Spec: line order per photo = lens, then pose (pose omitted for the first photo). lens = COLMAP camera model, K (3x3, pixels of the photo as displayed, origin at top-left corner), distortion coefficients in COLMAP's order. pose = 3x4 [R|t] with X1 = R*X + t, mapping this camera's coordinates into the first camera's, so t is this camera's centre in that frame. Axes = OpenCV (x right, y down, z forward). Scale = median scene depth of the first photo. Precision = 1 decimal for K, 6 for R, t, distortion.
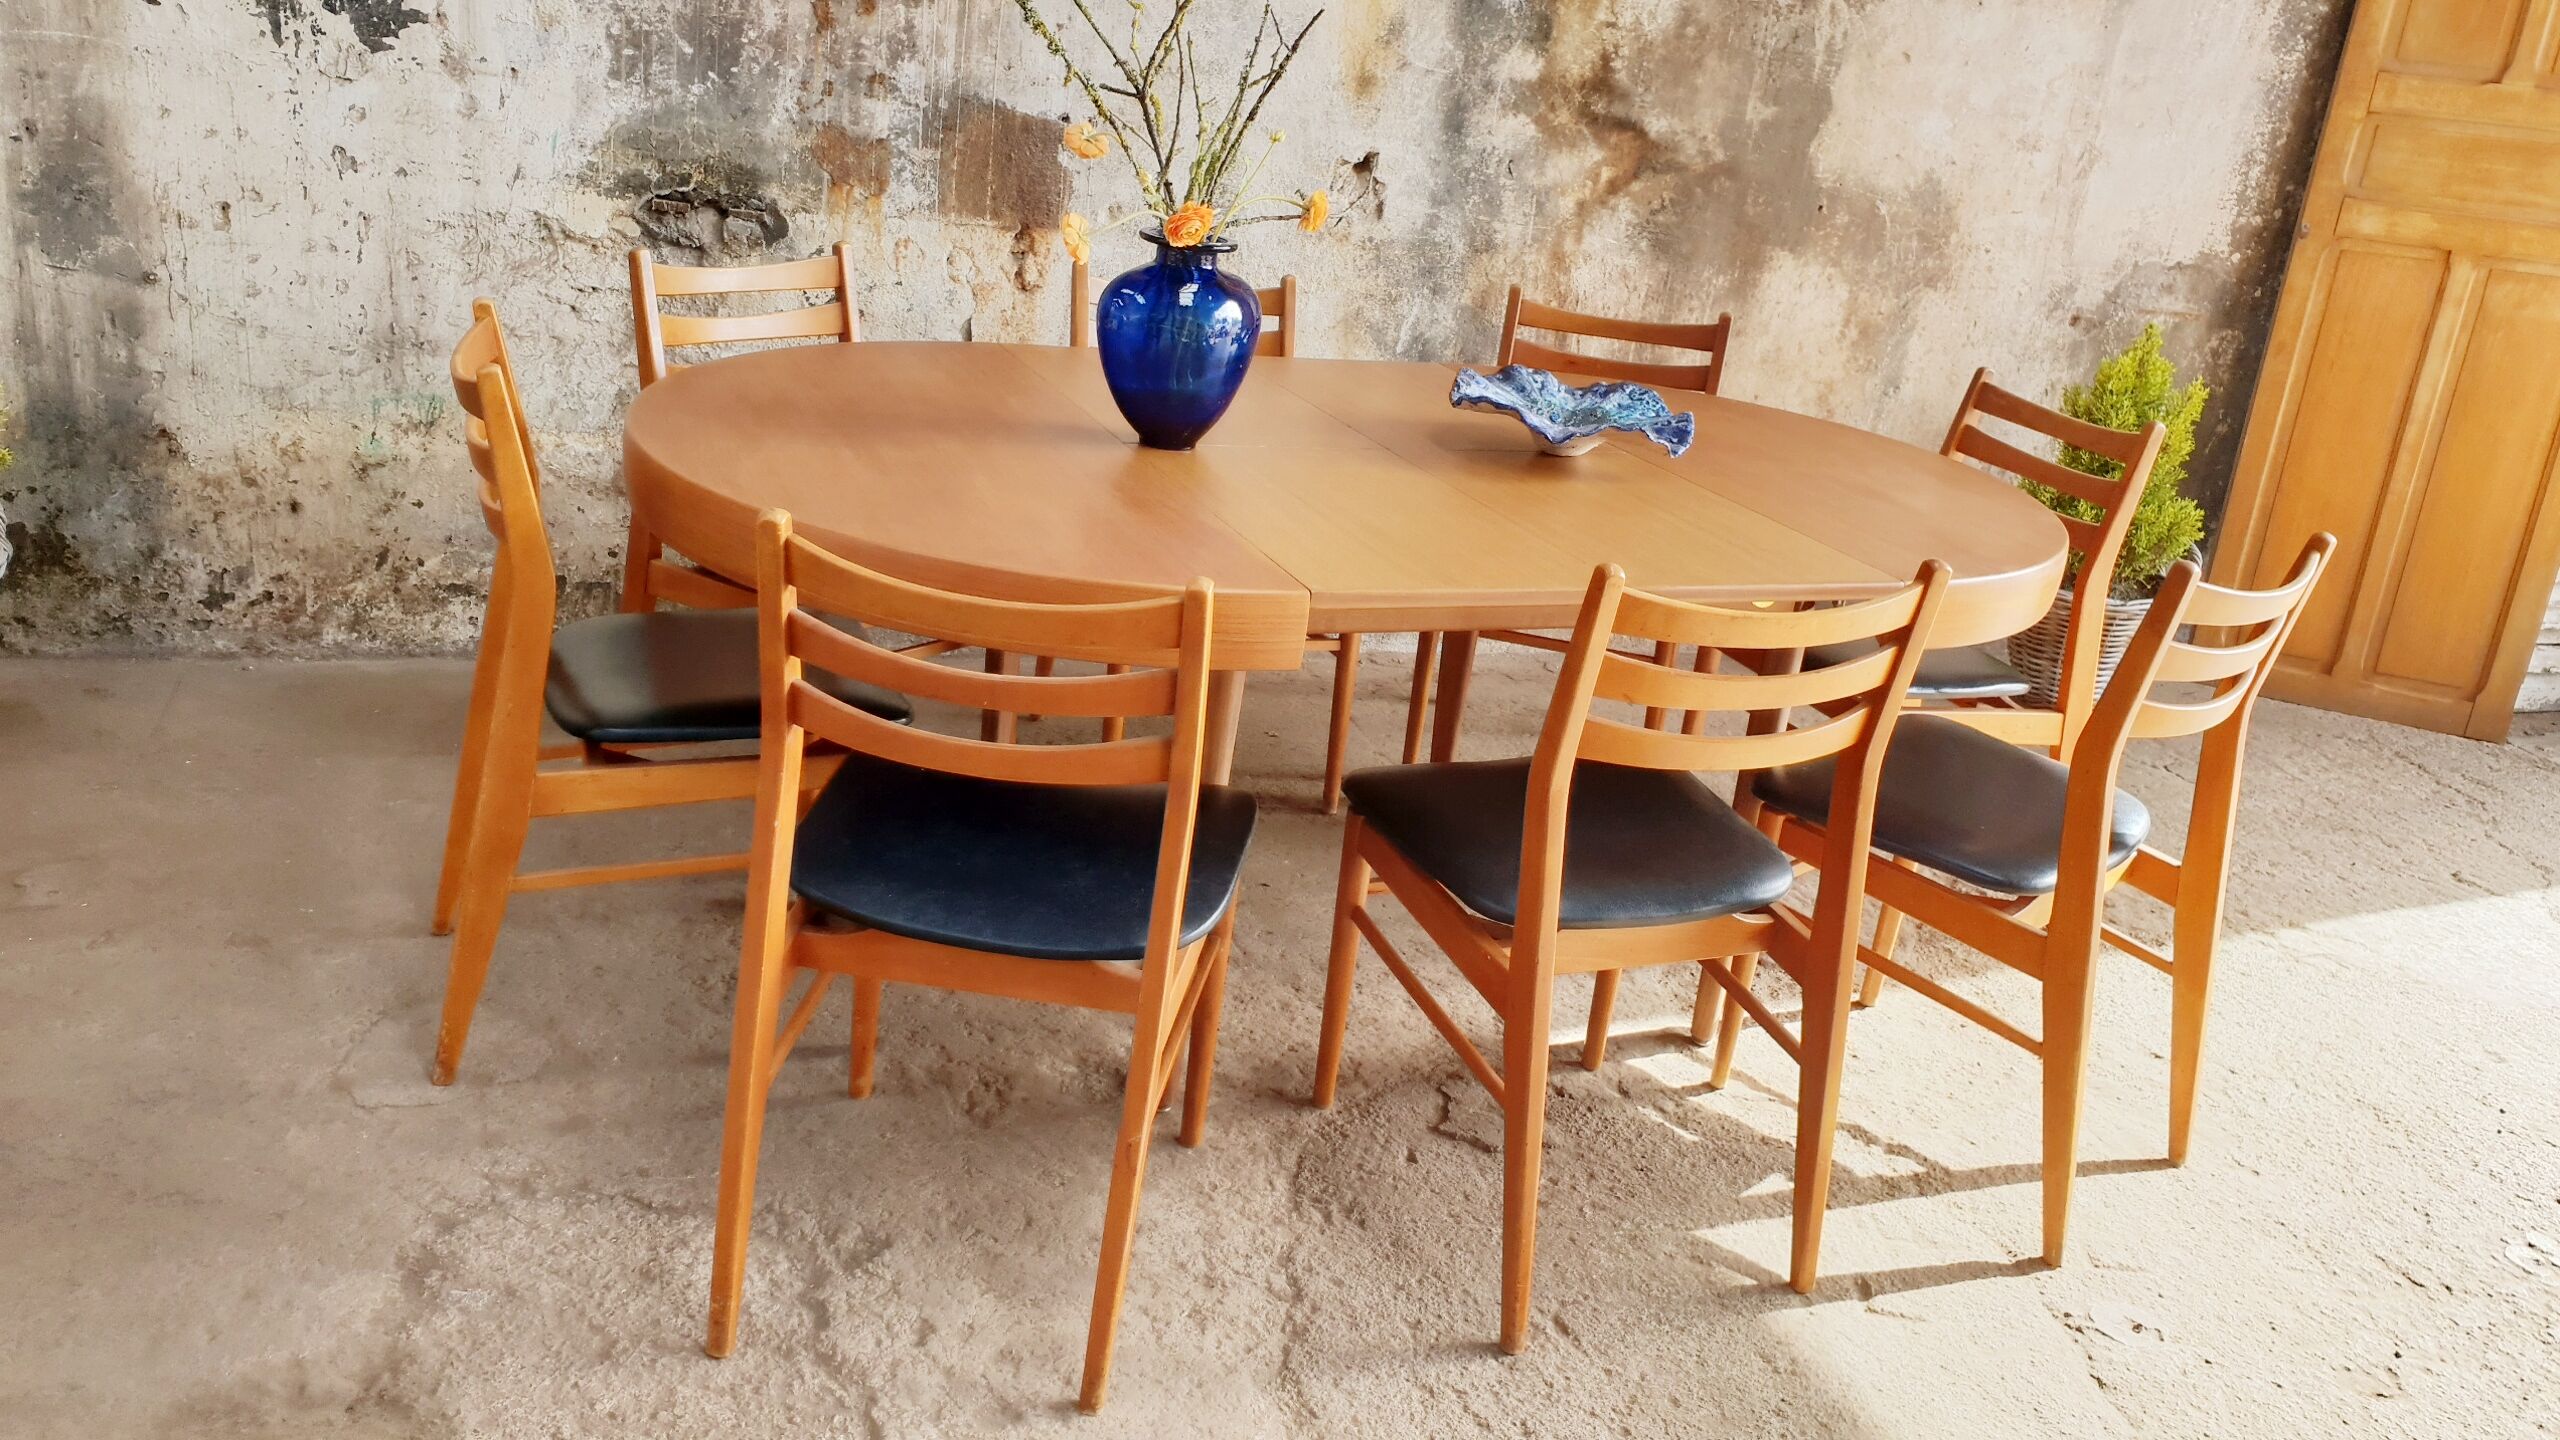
lens RADIAL K [[2006.5, 0, 1289.3], [0, 2006.5, 706.0], [0, 0, 1]] dist [-0.012812, 0.035570]
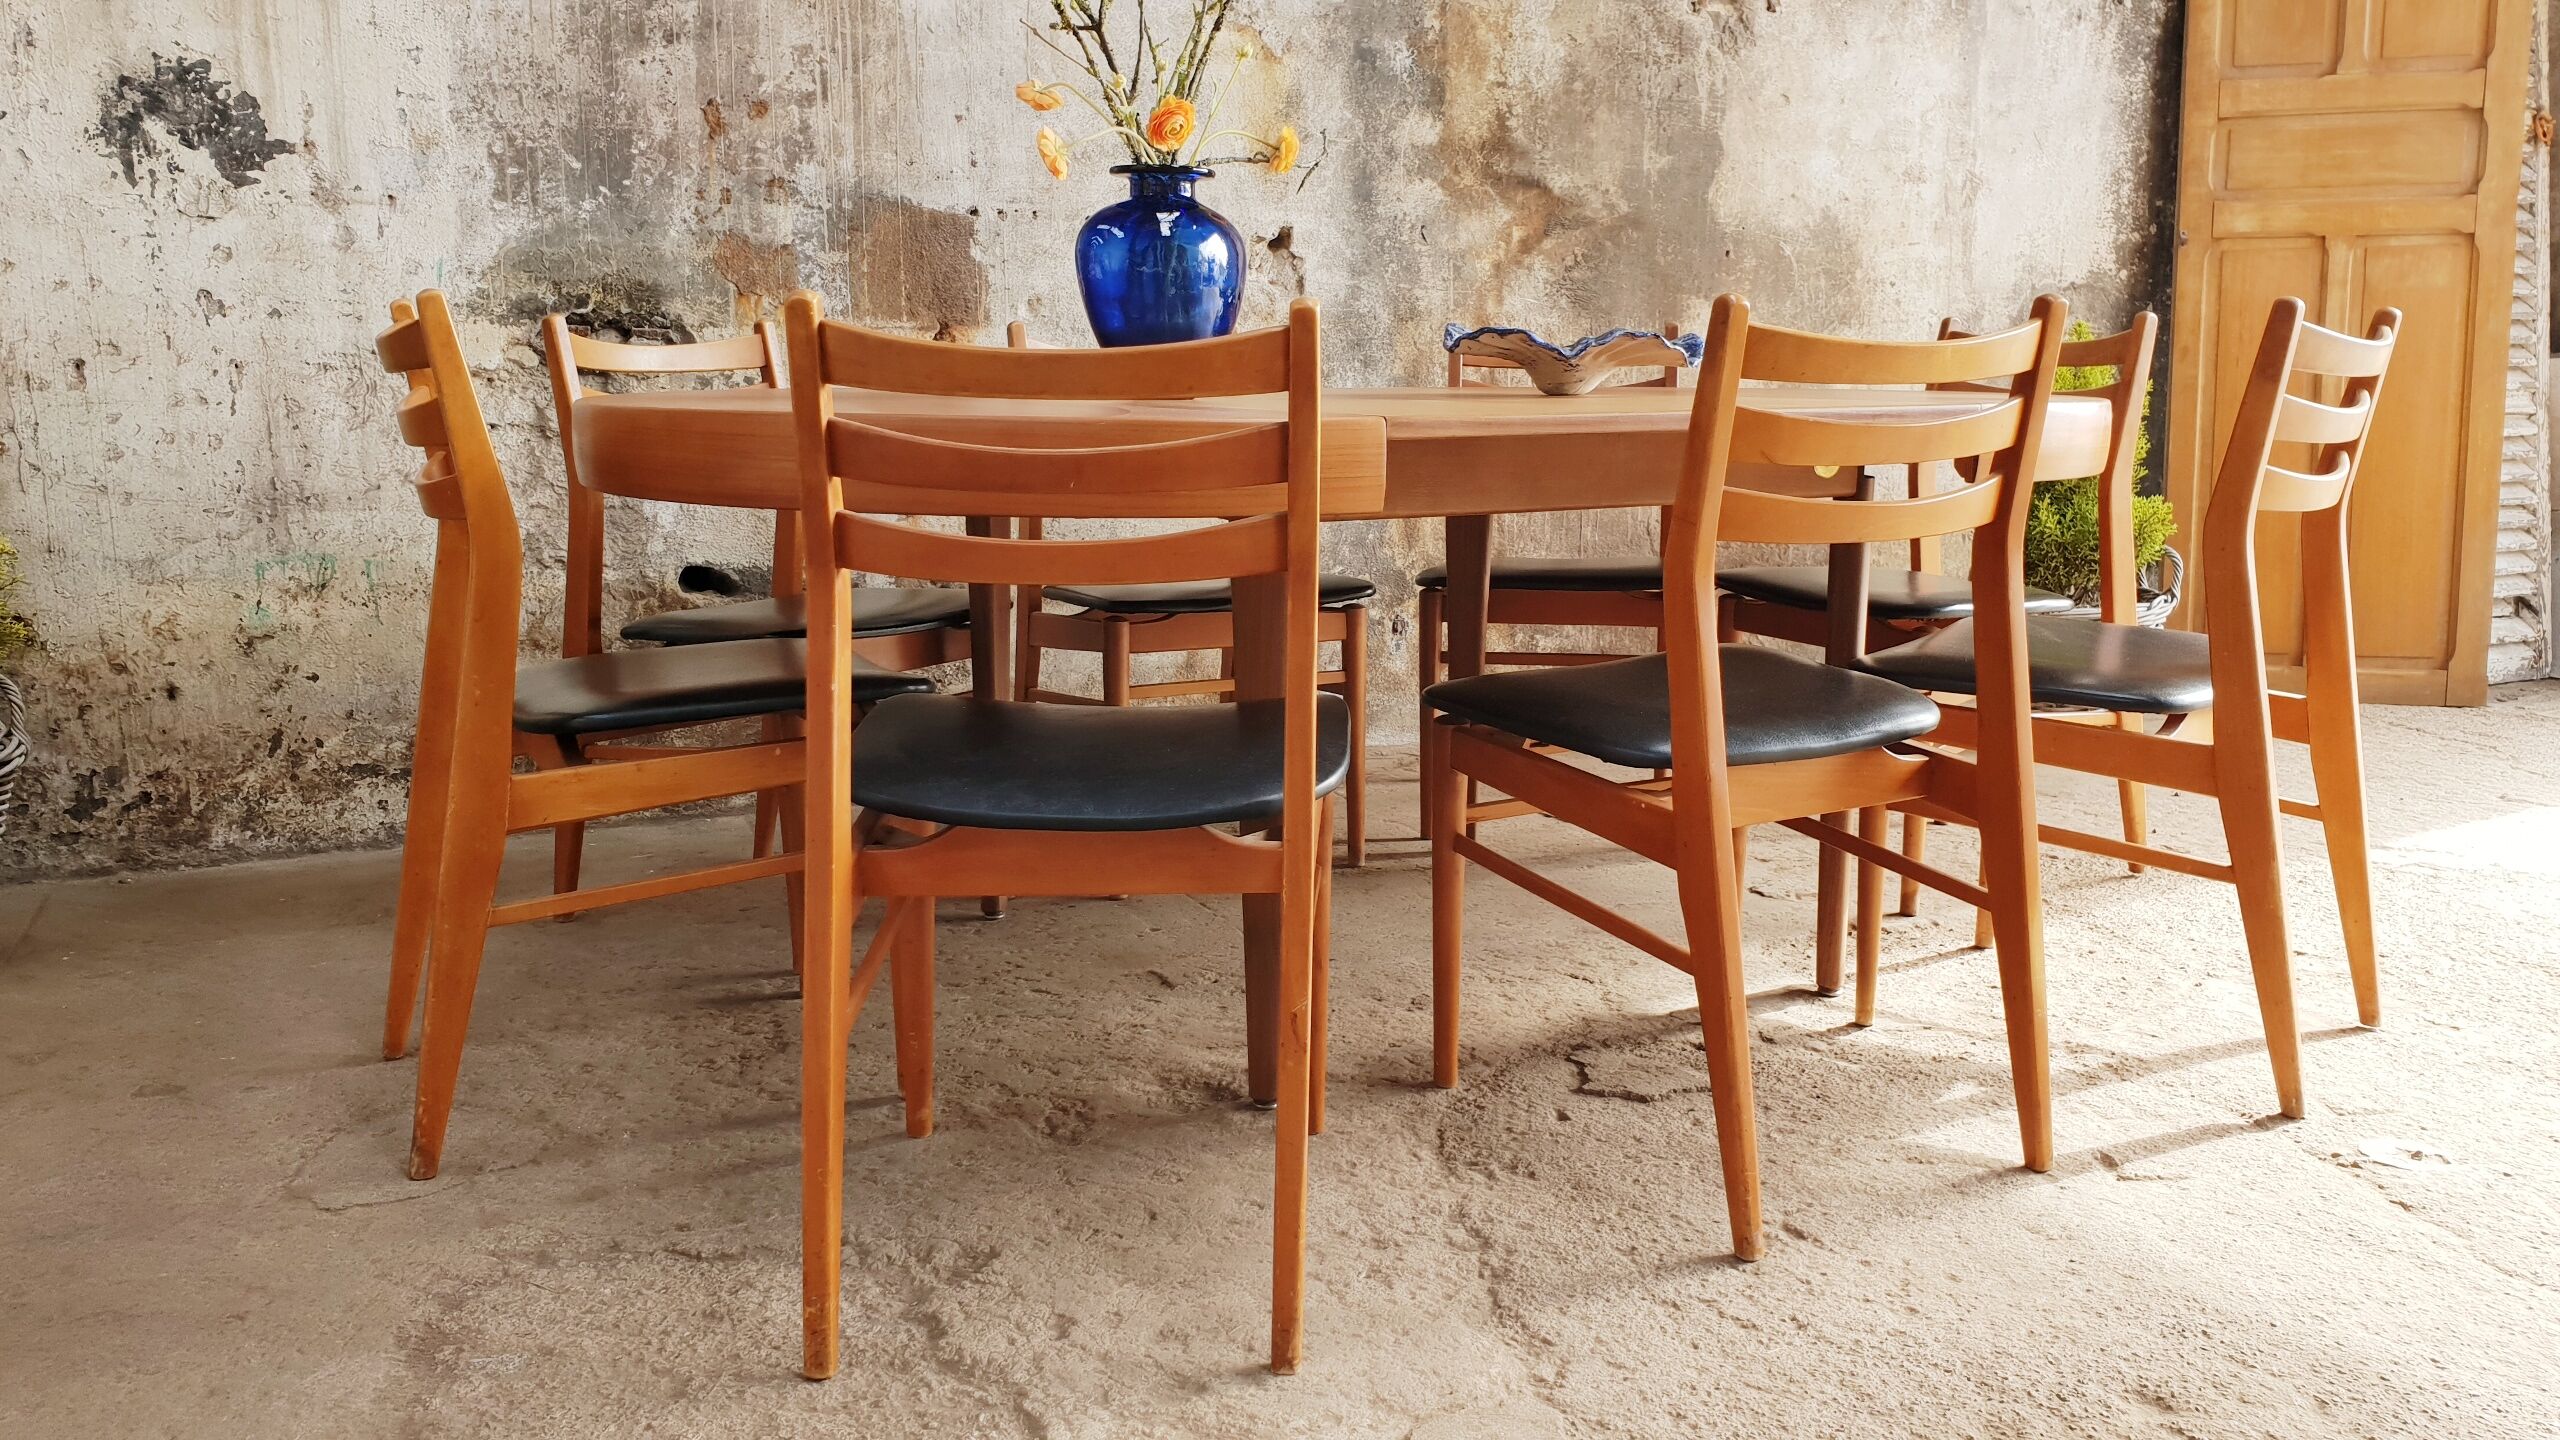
lens RADIAL K [[2006.5, 0, 1300.2], [0, 2006.5, 702.0], [0, 0, 1]] dist [-0.012812, 0.035570]
pose [[0.987608, -0.131873, 0.085084, -0.072659], [0.144554, 0.975473, -0.166003, 0.126701], [-0.061106, 0.176245, 0.982448, 0.084949]]
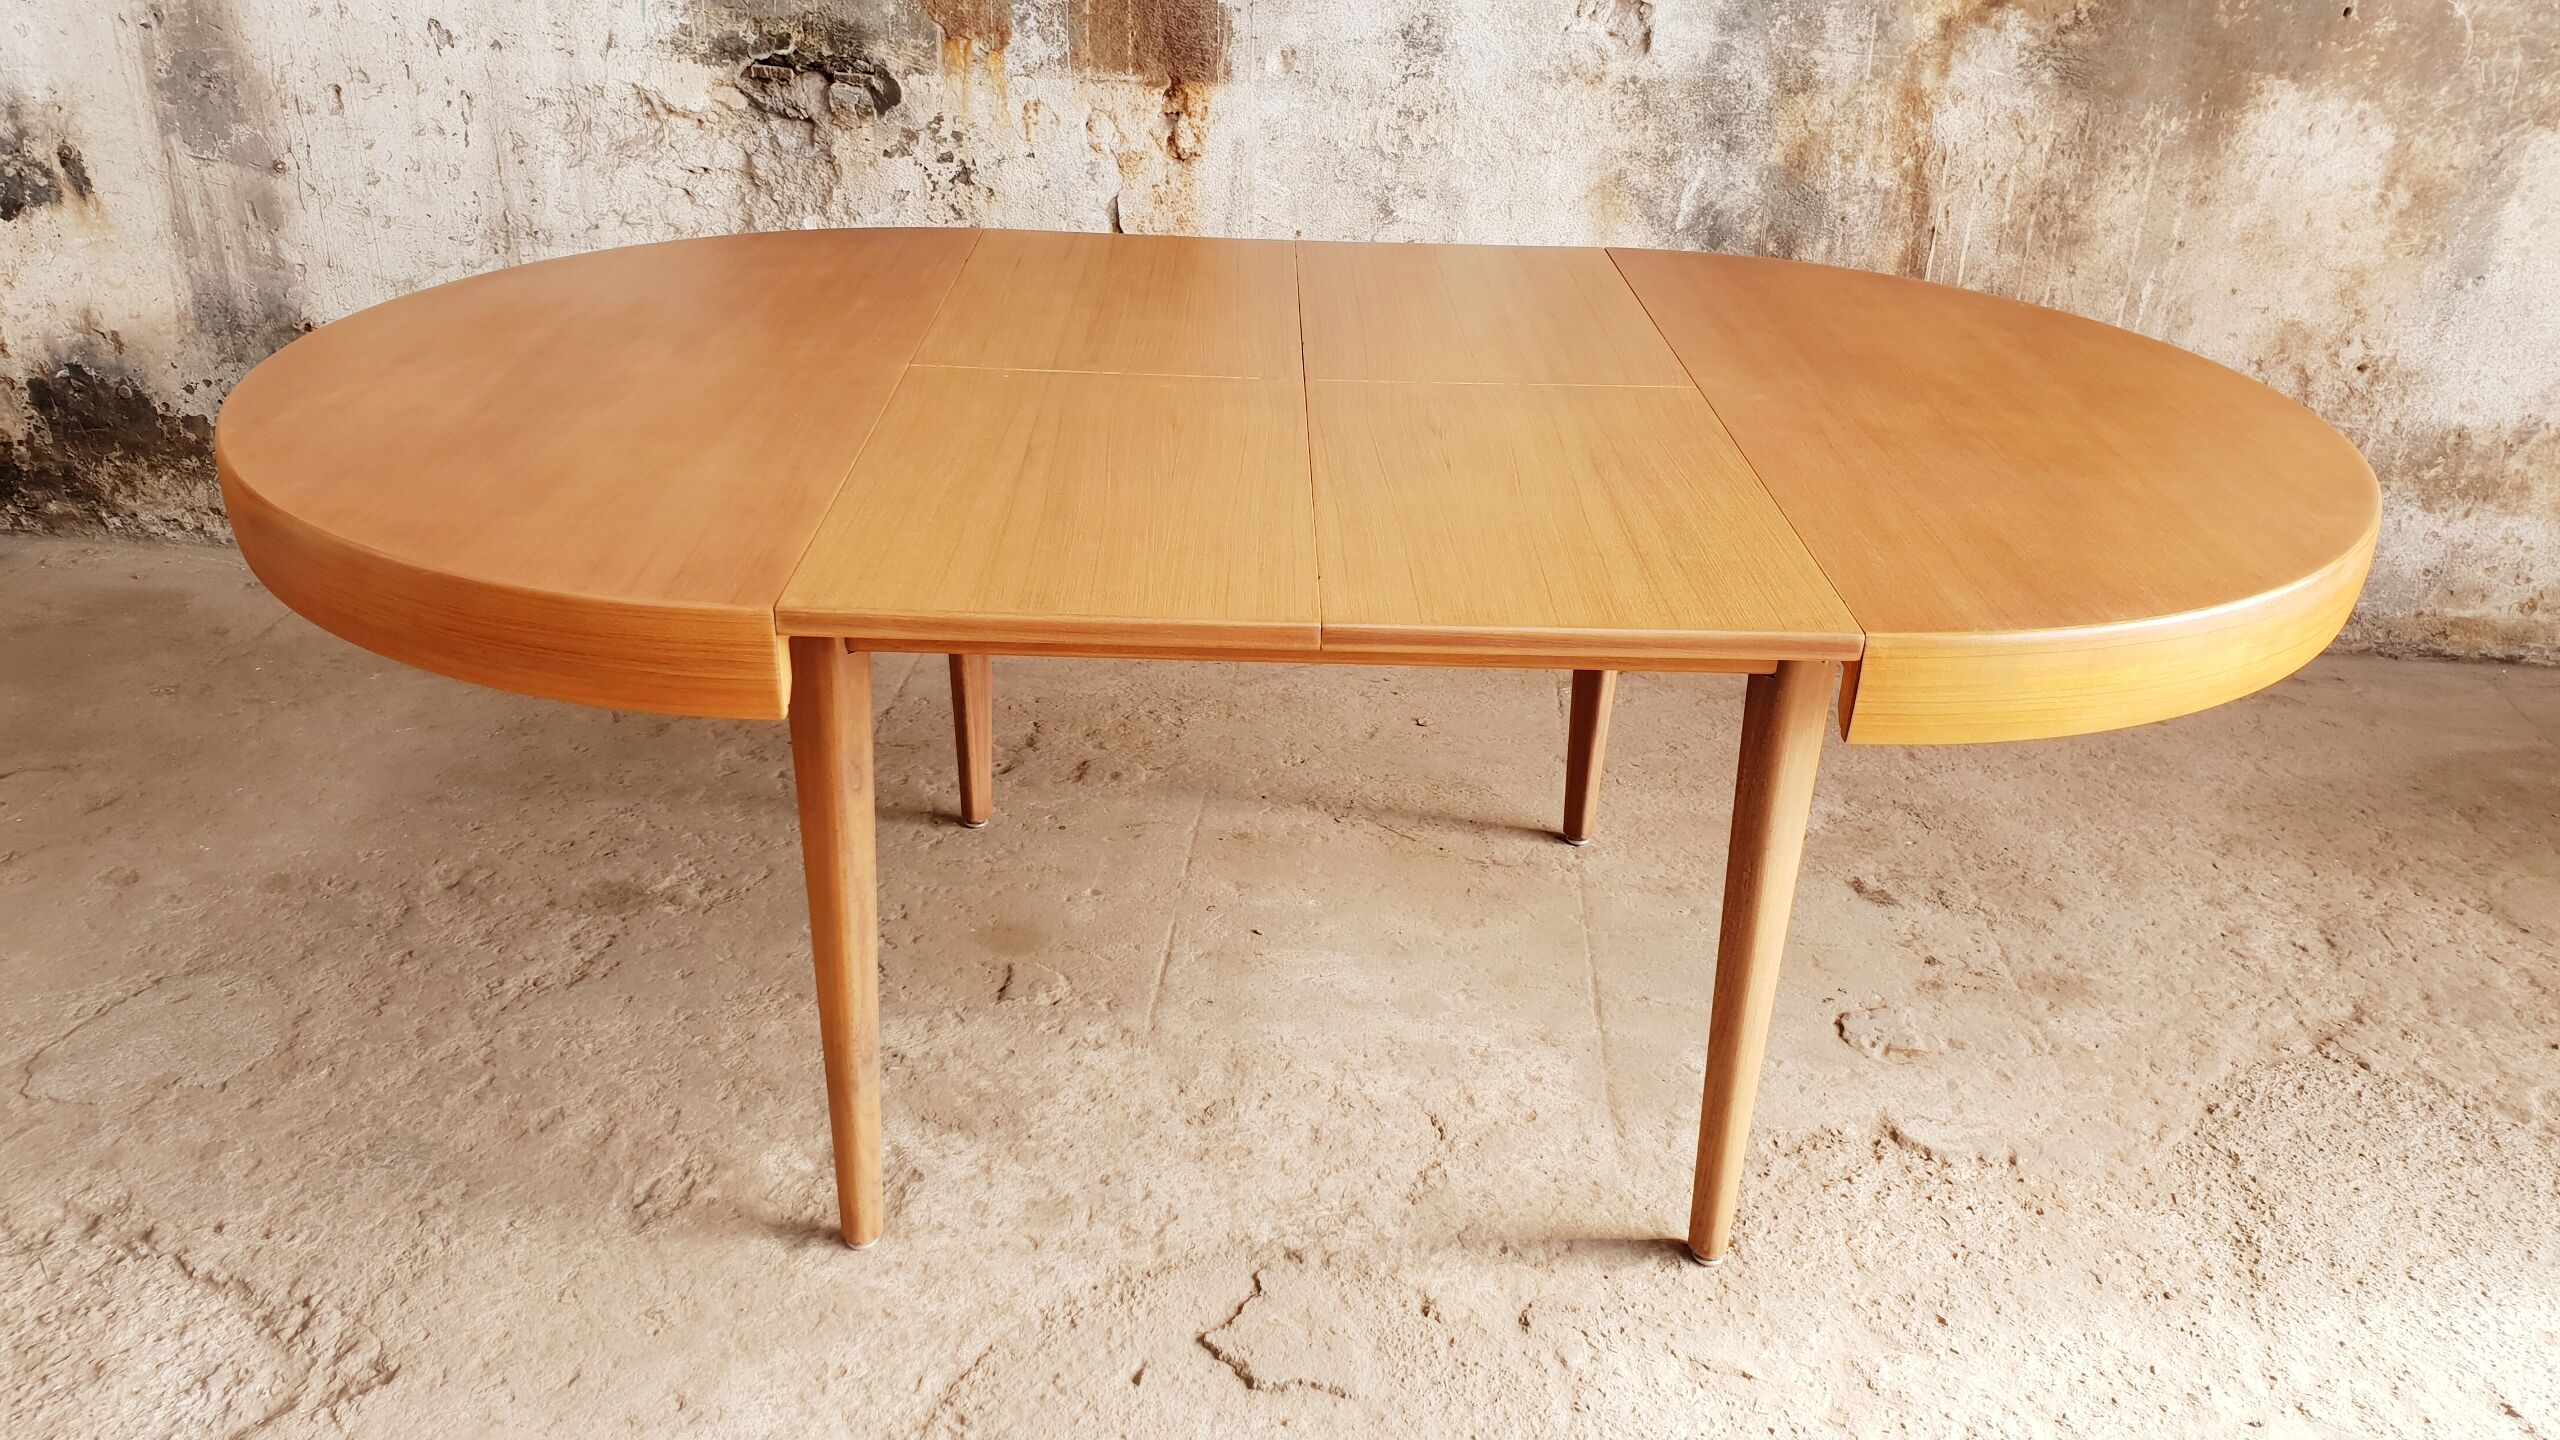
lens RADIAL K [[2006.5, 0, 1280.9], [0, 2006.5, 729.2], [0, 0, 1]] dist [-0.012812, 0.035570]
pose [[0.918331, 0.088766, -0.385732, 0.262060], [-0.059814, 0.994459, 0.086447, -0.051498], [0.391268, -0.056315, 0.918552, 0.261747]]
